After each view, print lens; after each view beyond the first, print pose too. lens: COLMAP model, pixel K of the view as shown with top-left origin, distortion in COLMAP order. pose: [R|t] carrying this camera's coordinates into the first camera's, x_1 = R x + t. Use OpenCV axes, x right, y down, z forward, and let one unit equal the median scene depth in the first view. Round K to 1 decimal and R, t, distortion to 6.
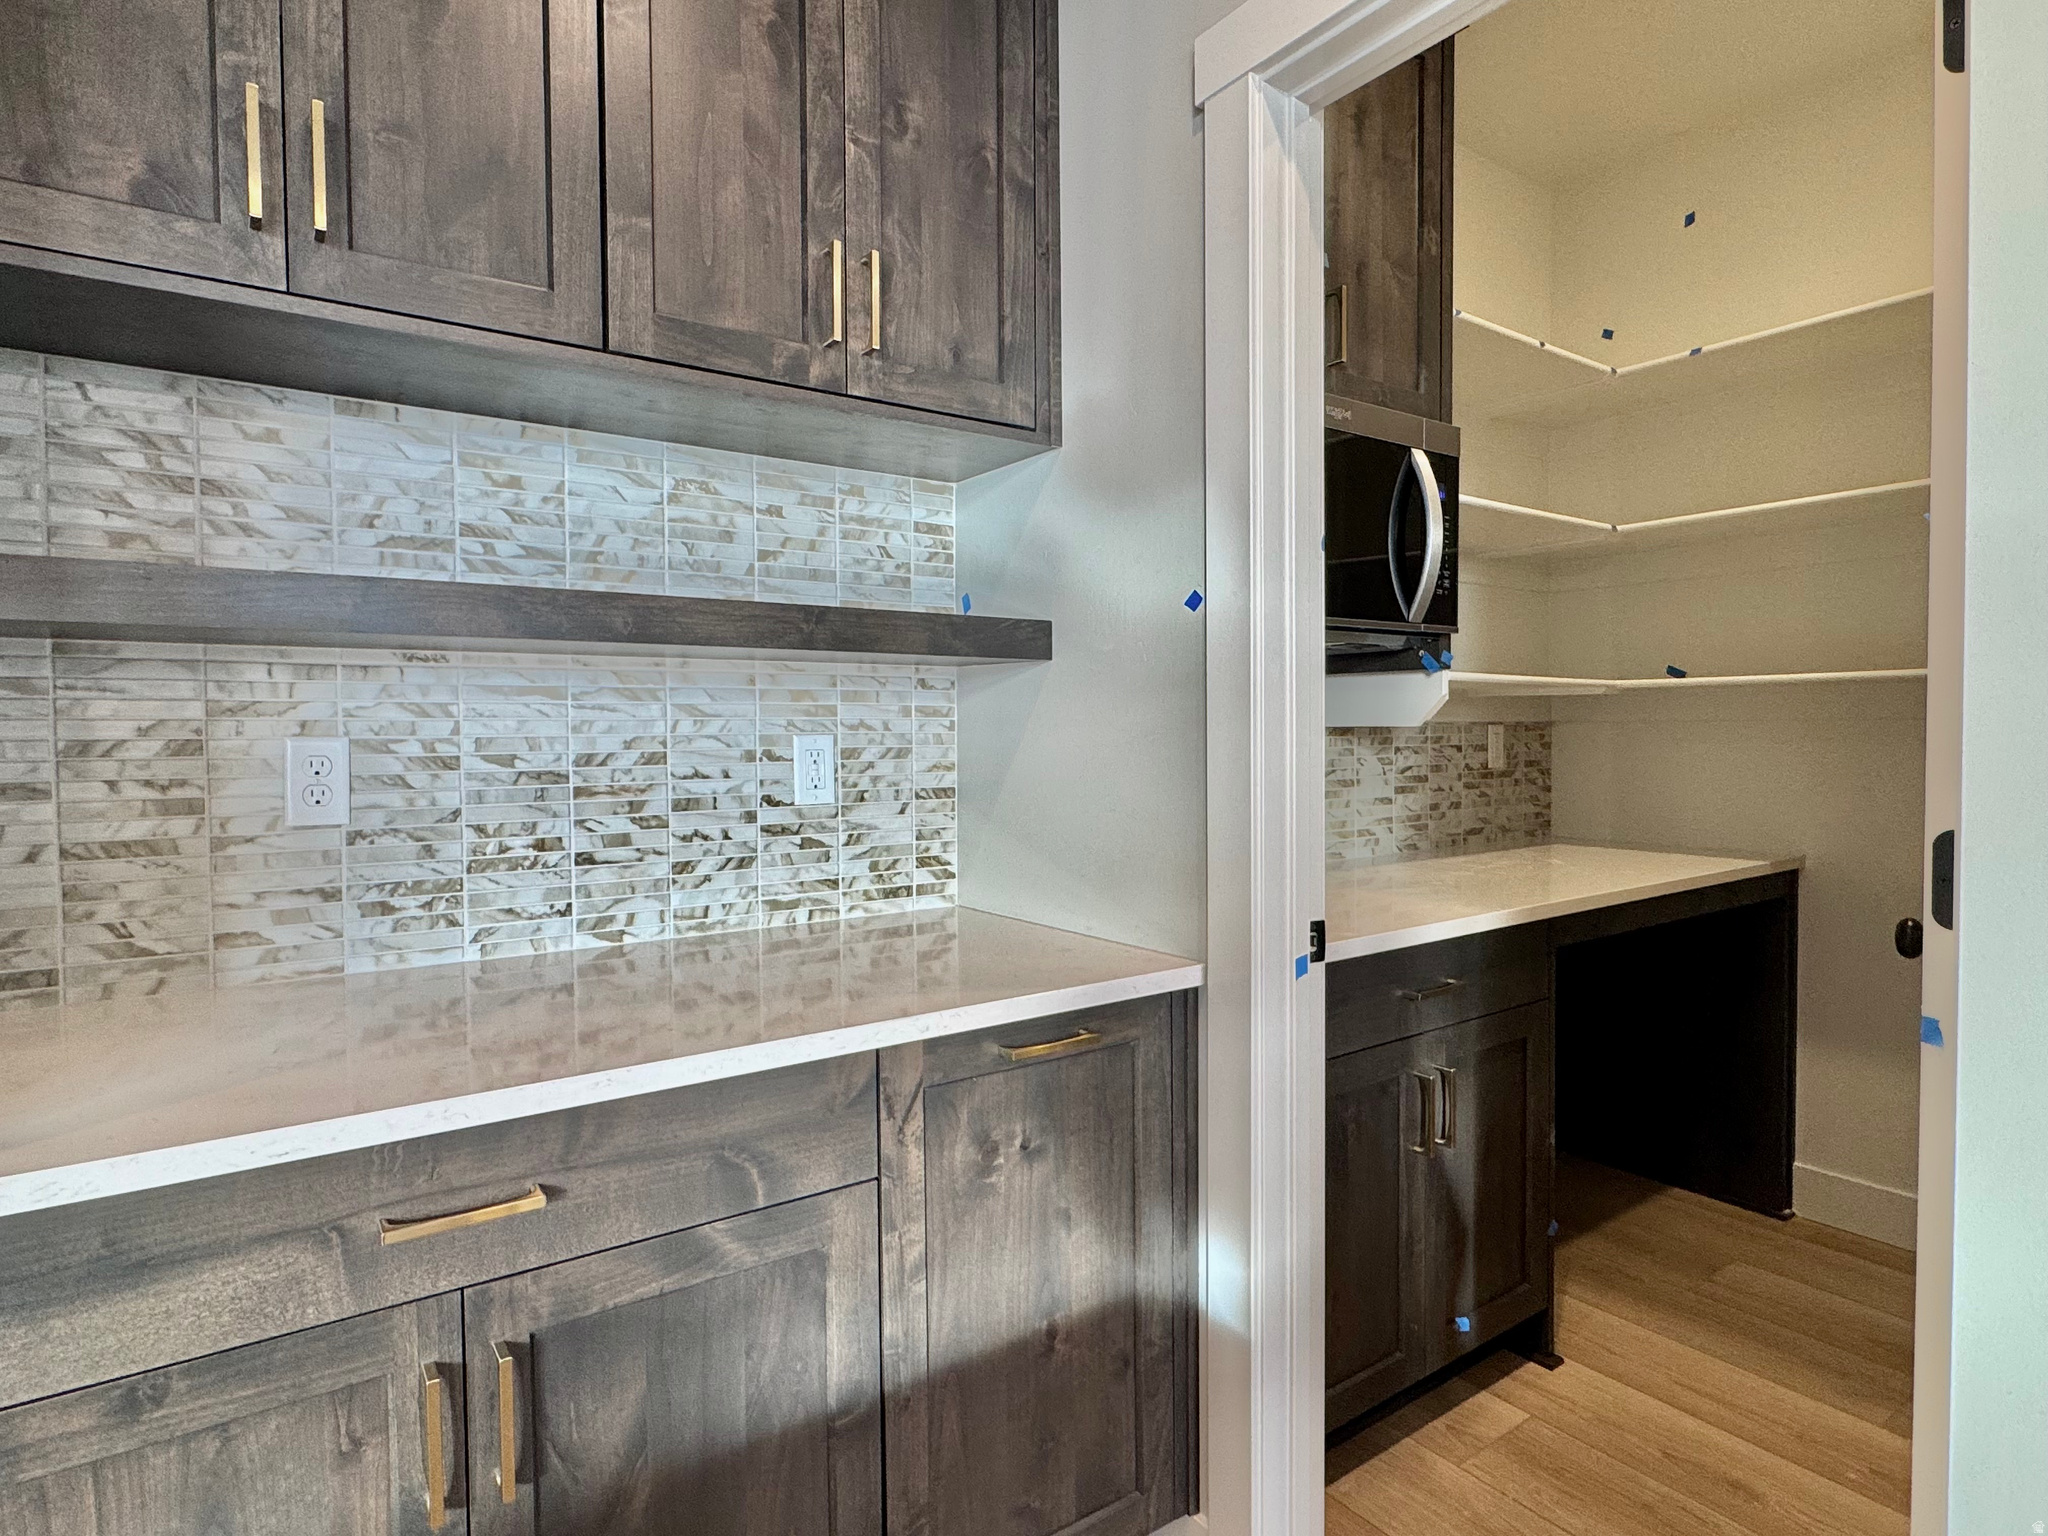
lens RADIAL K [[1122.0, 0, 1023.1], [0, 1122.0, 766.6], [0, 0, 1]] dist [-0.002565, 0.000167]
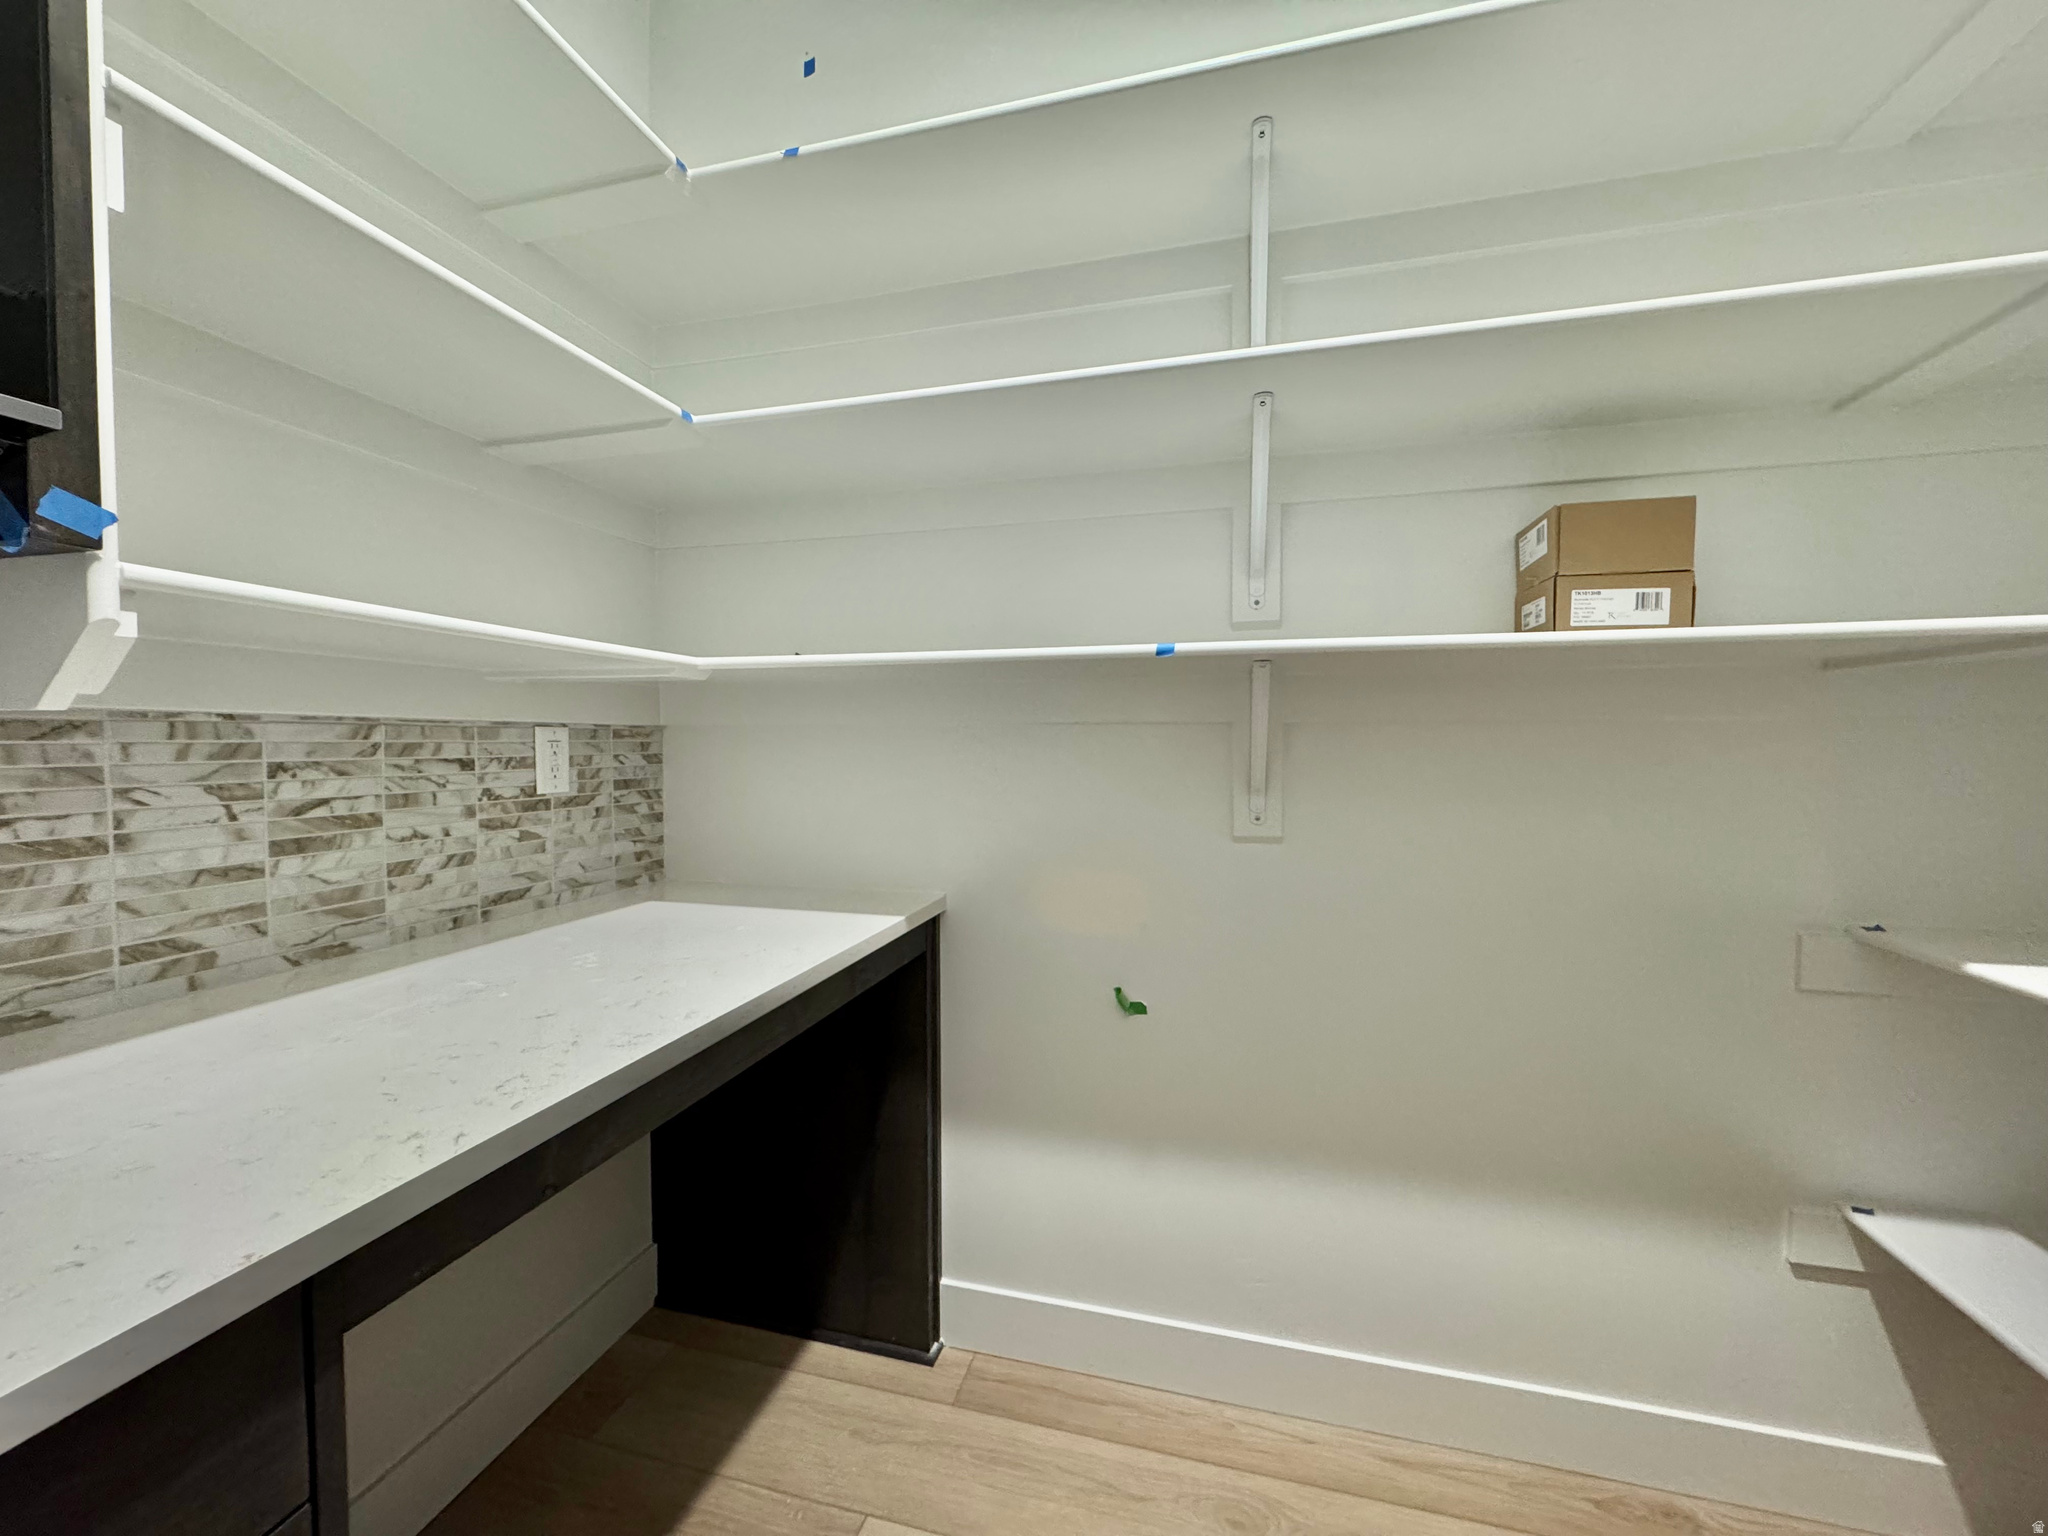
lens RADIAL K [[833.1, 0, 1019.1], [0, 833.1, 769.7], [0, 0, 1]] dist [-0.009087, 0.000910]
pose [[0.774553, -0.012929, 0.632377, 0.521265], [0.015345, 0.999881, 0.001649, -0.014715], [-0.632323, 0.008427, 0.774659, 0.724806]]
